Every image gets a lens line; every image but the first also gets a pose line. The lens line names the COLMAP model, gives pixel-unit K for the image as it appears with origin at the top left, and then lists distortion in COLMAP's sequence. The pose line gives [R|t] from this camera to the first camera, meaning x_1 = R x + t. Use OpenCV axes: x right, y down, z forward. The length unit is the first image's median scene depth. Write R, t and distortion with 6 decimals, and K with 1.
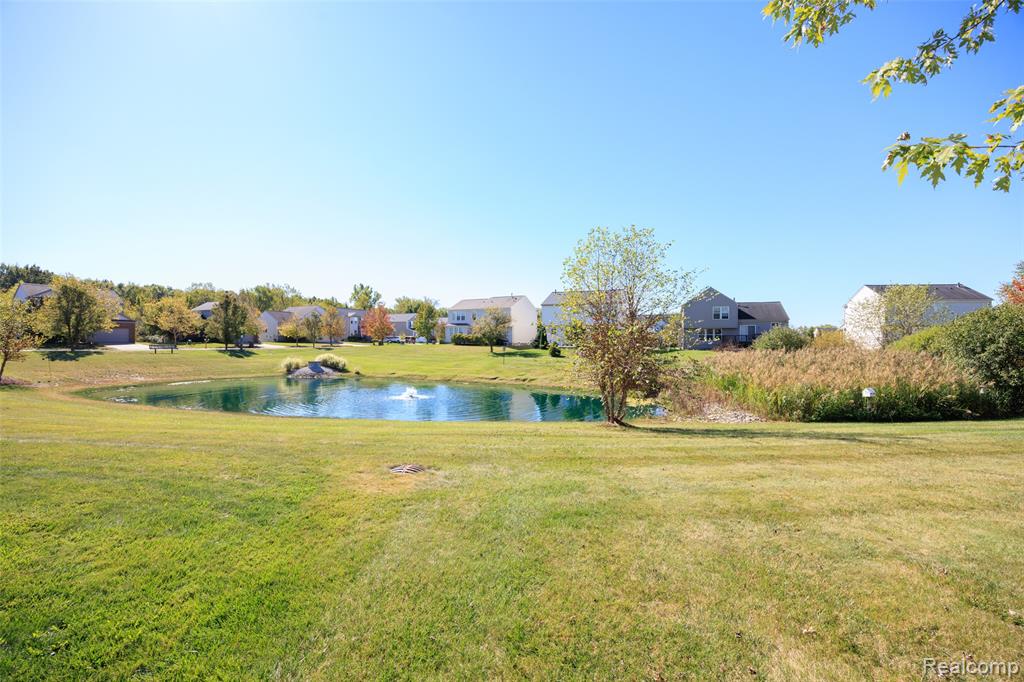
lens RADIAL K [[448.7, 0, 509.7], [0, 448.7, 340.2], [0, 0, 1]] dist [-0.009145, -0.000098]
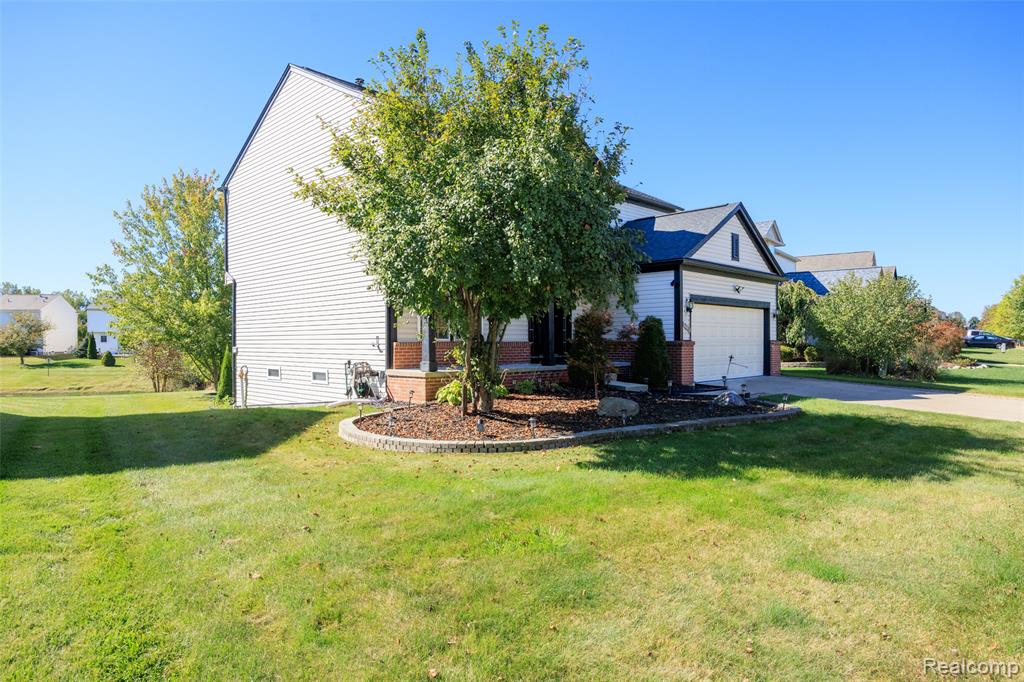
lens RADIAL K [[616.7, 0, 517.1], [0, 616.7, 346.2], [0, 0, 1]] dist [-0.001632, -0.002529]
pose [[0.758233, -0.017333, 0.651753, -0.091090], [0.009170, 0.999831, 0.015922, -0.018419], [-0.651919, -0.006096, 0.758264, -0.556576]]
